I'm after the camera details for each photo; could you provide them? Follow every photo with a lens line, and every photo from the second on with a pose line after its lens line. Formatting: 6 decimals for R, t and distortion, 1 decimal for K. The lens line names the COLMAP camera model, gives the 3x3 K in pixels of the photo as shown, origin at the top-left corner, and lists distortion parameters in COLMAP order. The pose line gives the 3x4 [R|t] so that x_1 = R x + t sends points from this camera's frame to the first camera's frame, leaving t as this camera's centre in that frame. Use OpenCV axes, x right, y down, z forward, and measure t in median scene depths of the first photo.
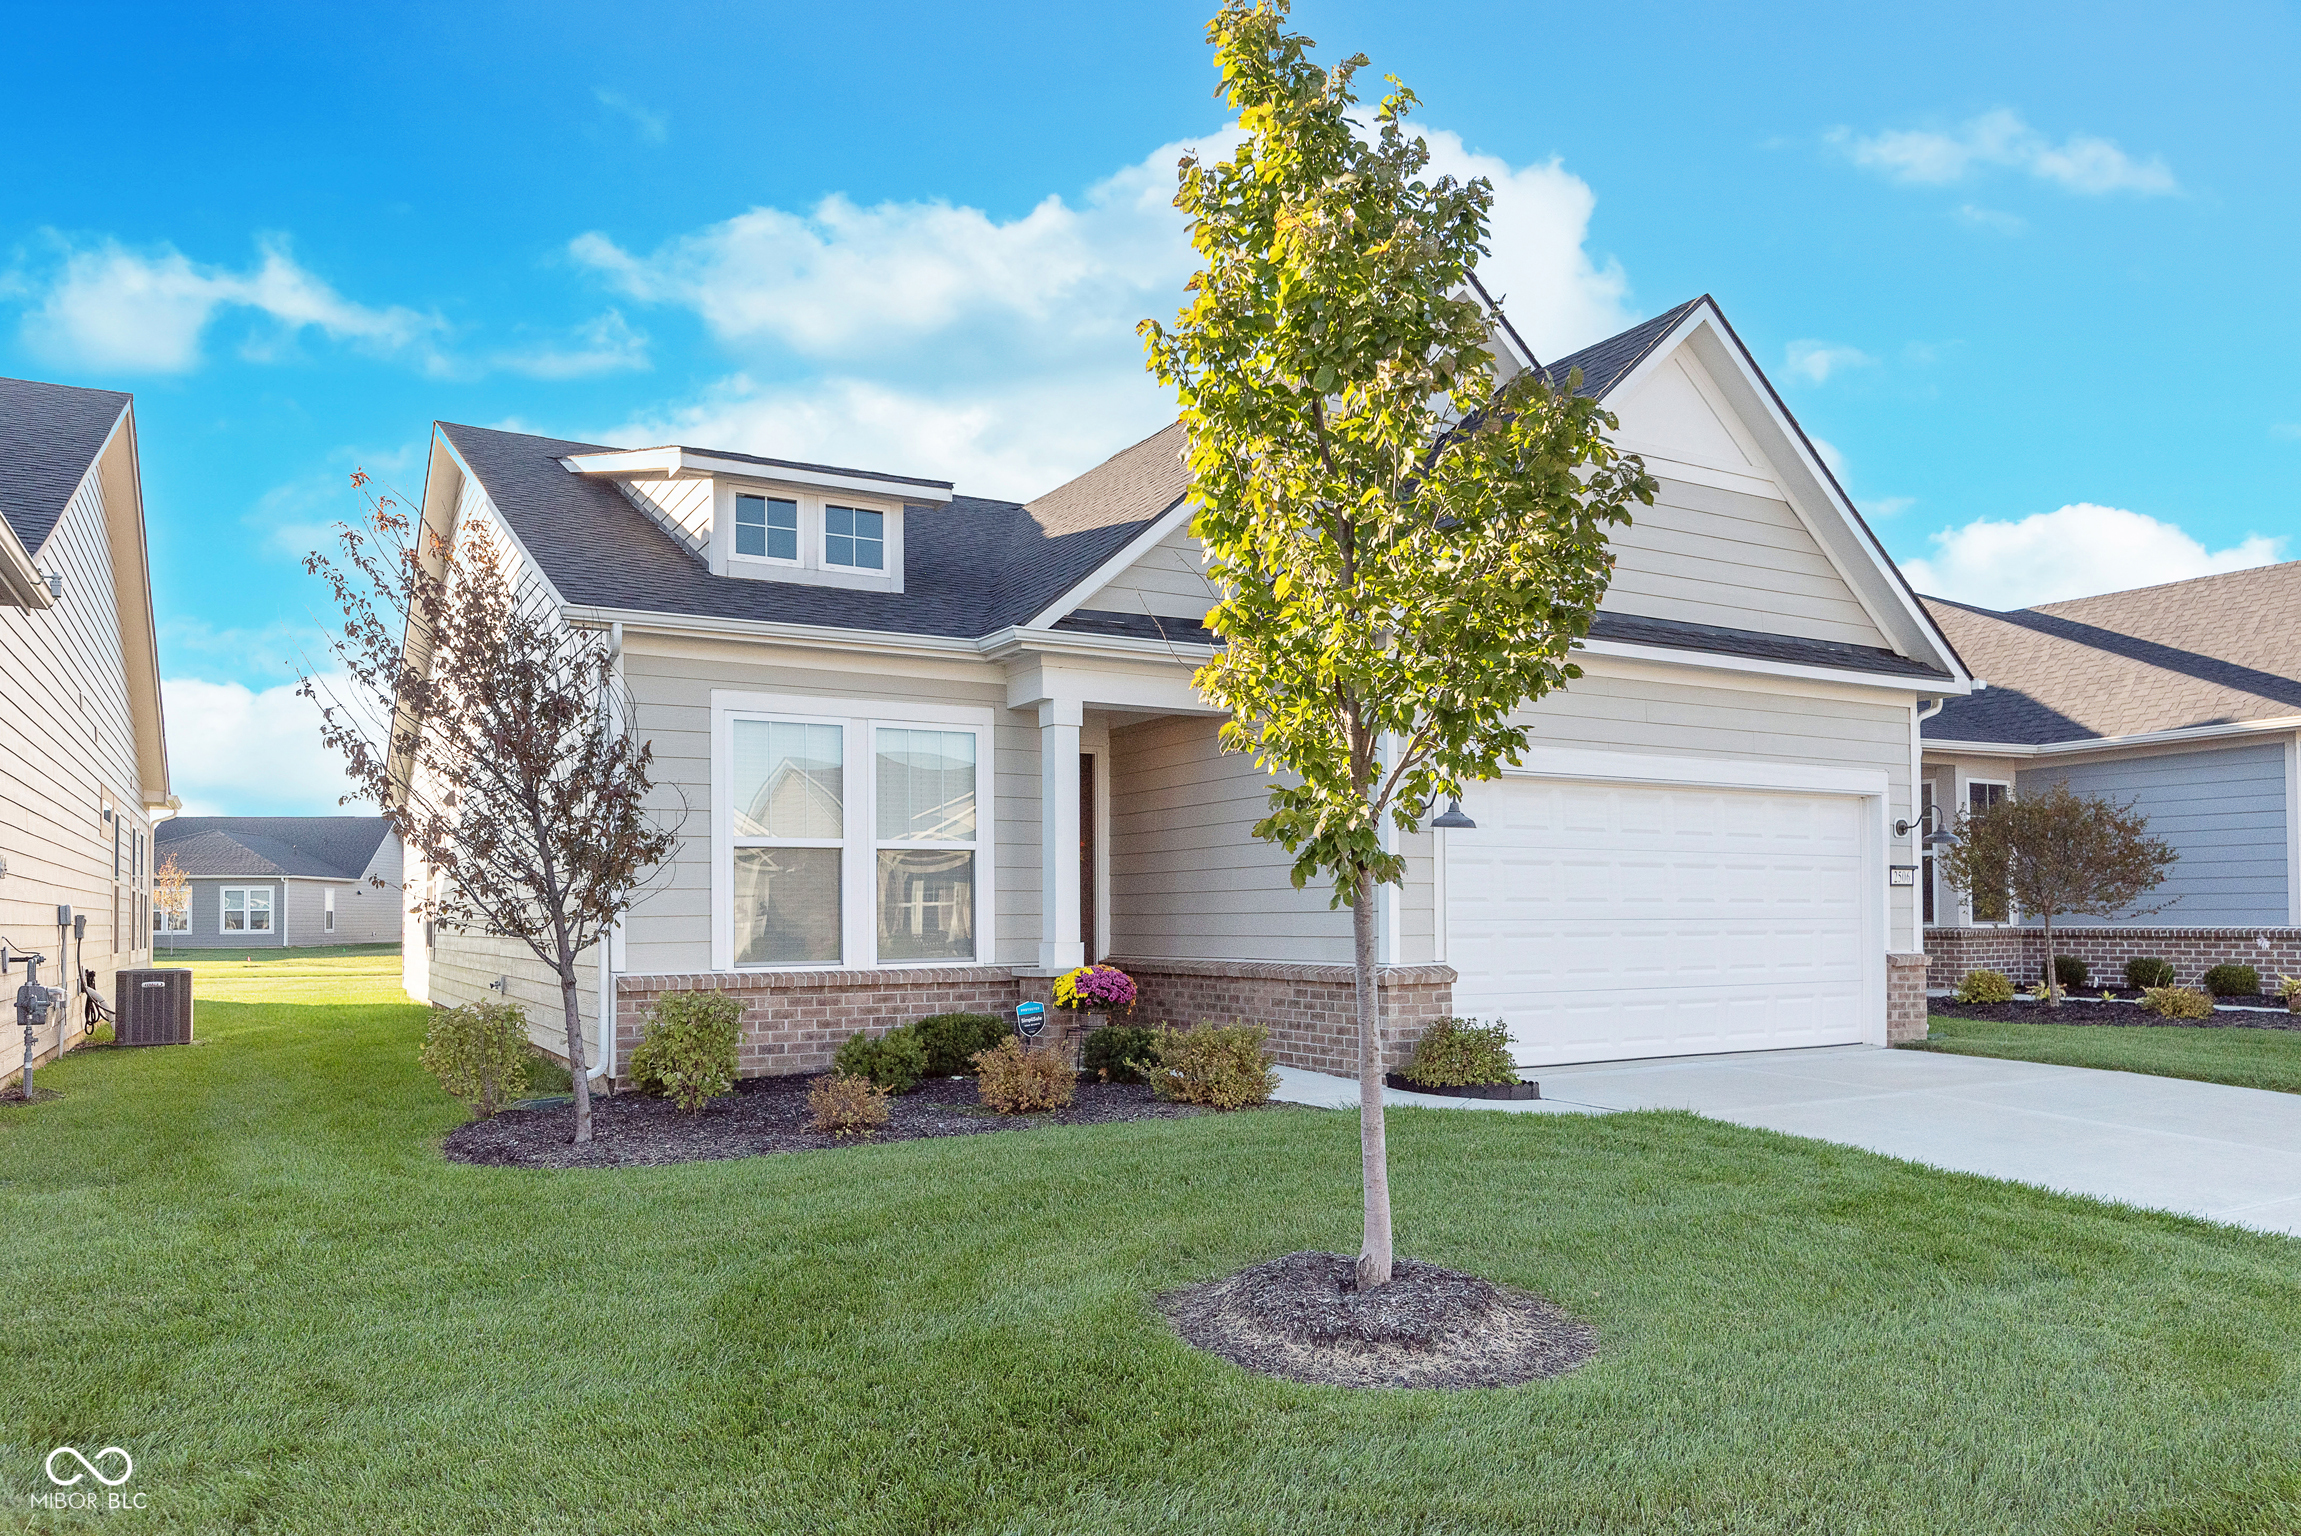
lens RADIAL K [[1587.3, 0, 1153.7], [0, 1587.3, 916.3], [0, 0, 1]] dist [0.000843, 0.000182]
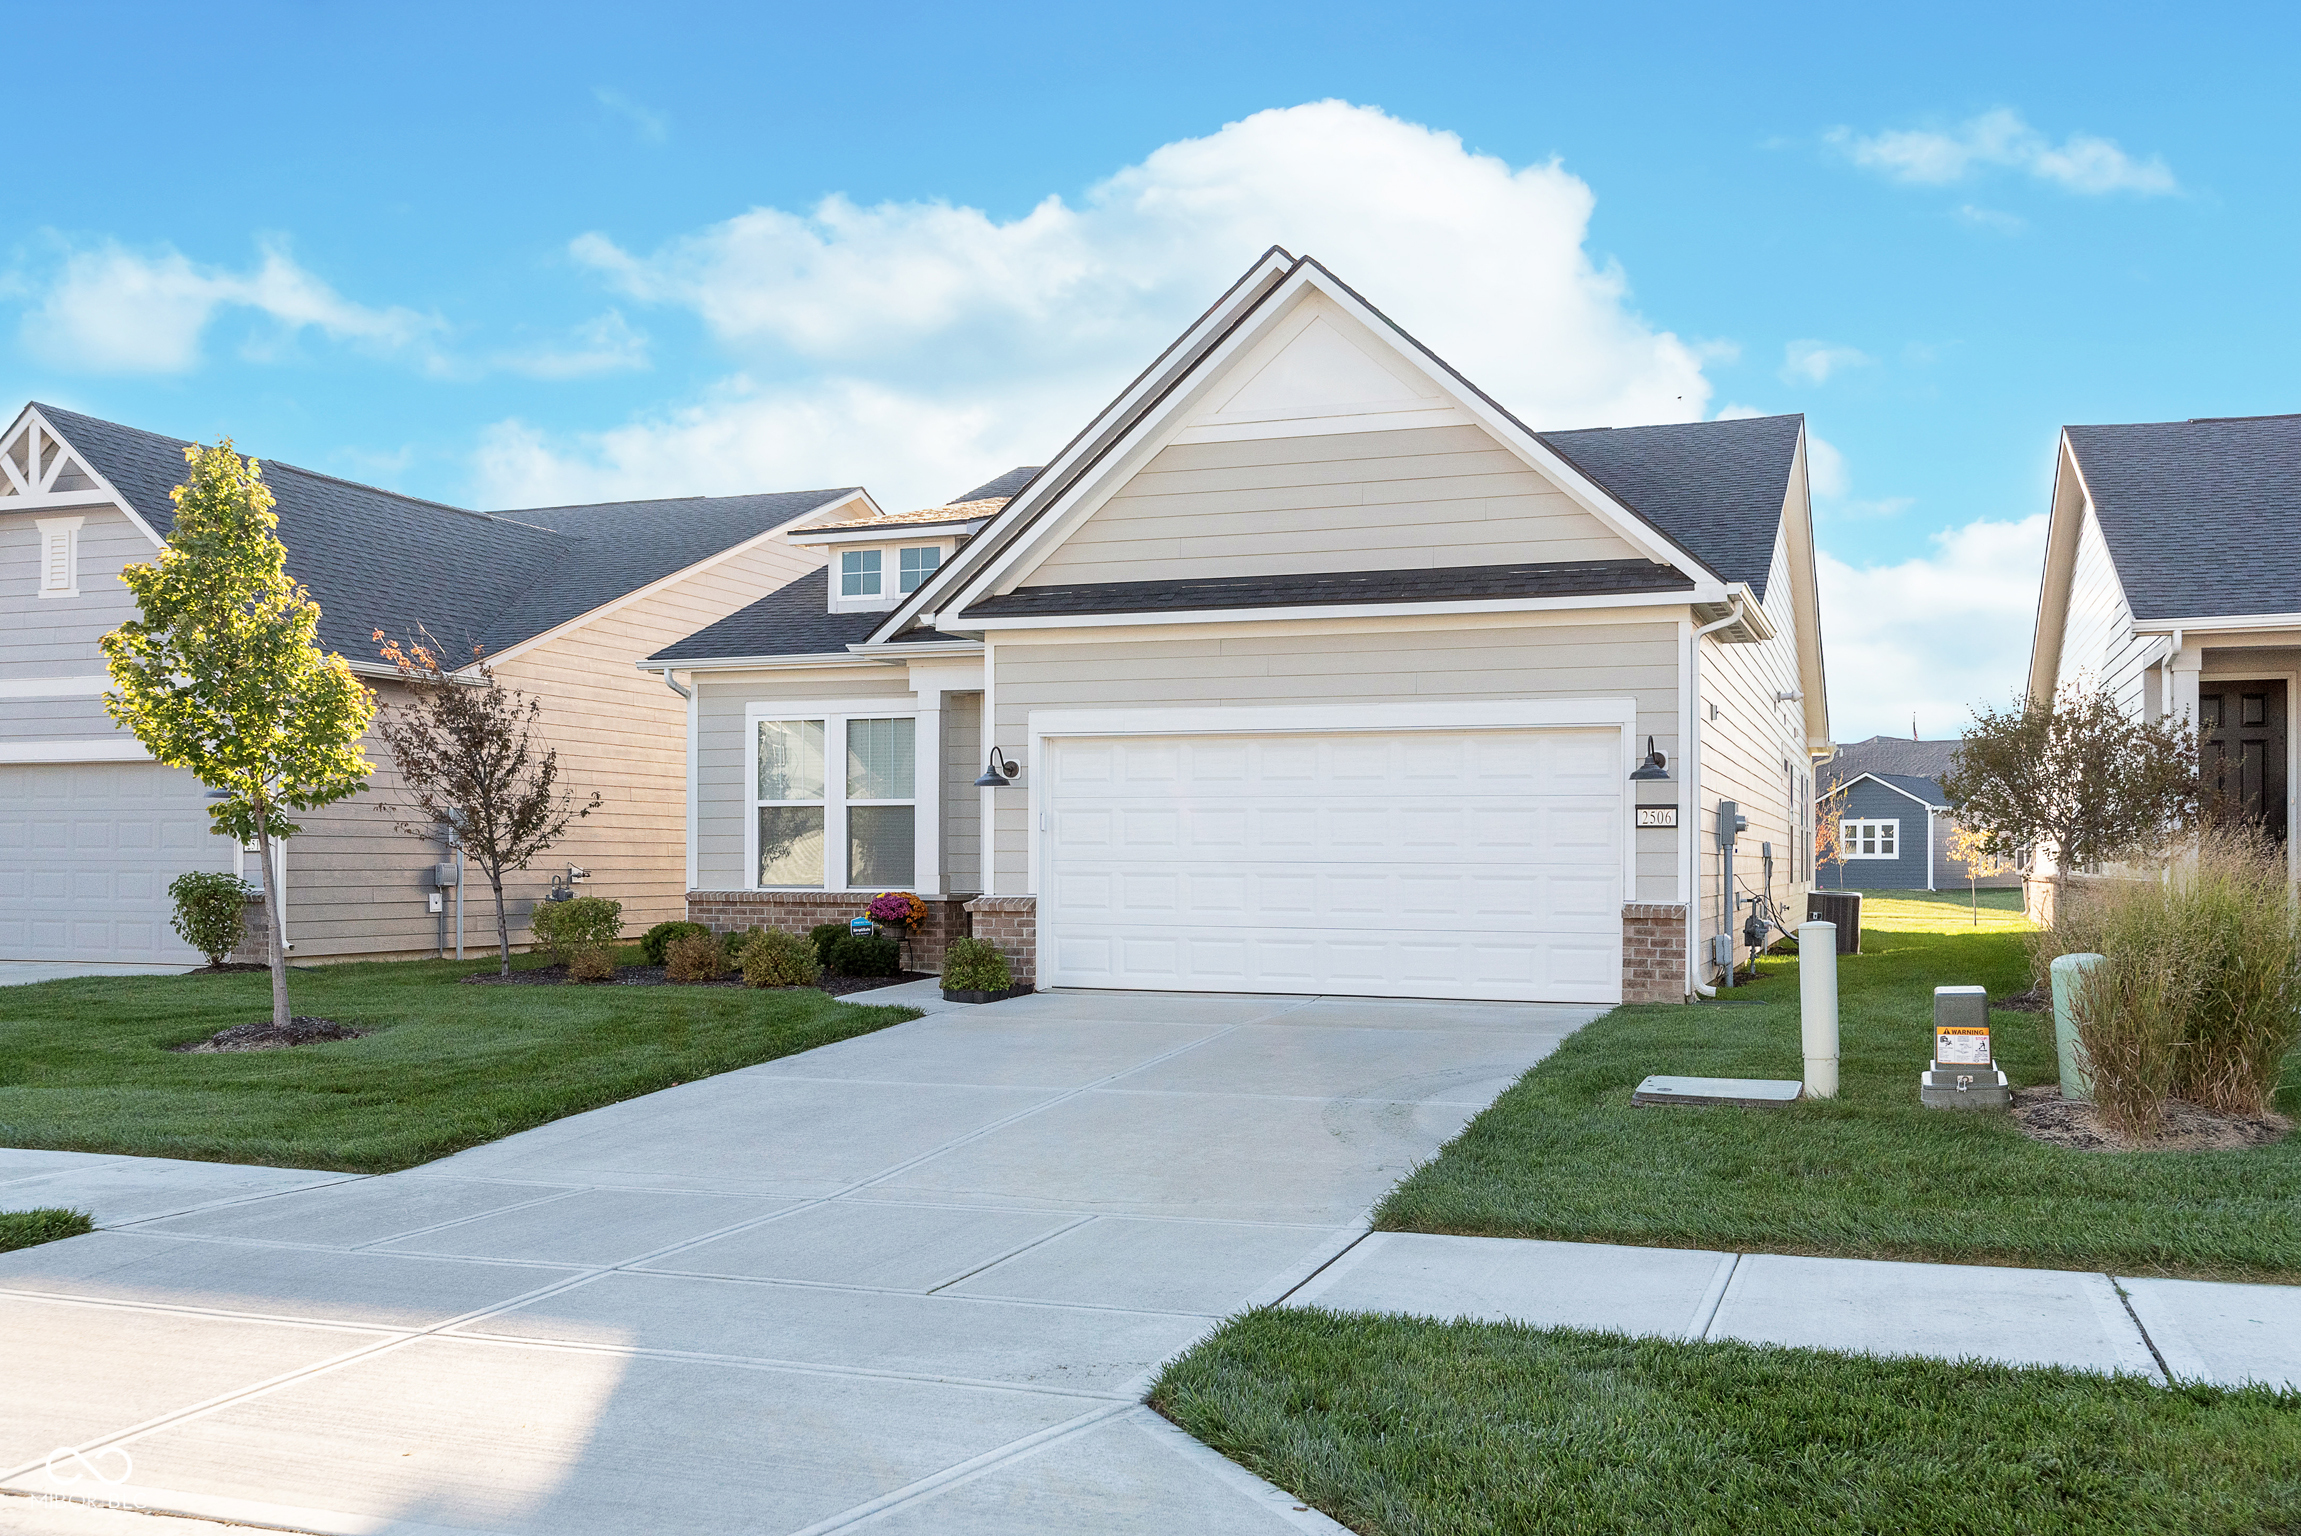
lens RADIAL K [[1939.3, 0, 1152.0], [0, 1939.3, 877.8], [0, 0, 1]] dist [-0.003172, 0.004653]
pose [[0.637733, 0.016179, -0.770087, 1.241221], [-0.005700, 0.999851, 0.016285, -0.007975], [0.770236, -0.005996, 0.637731, 0.112489]]
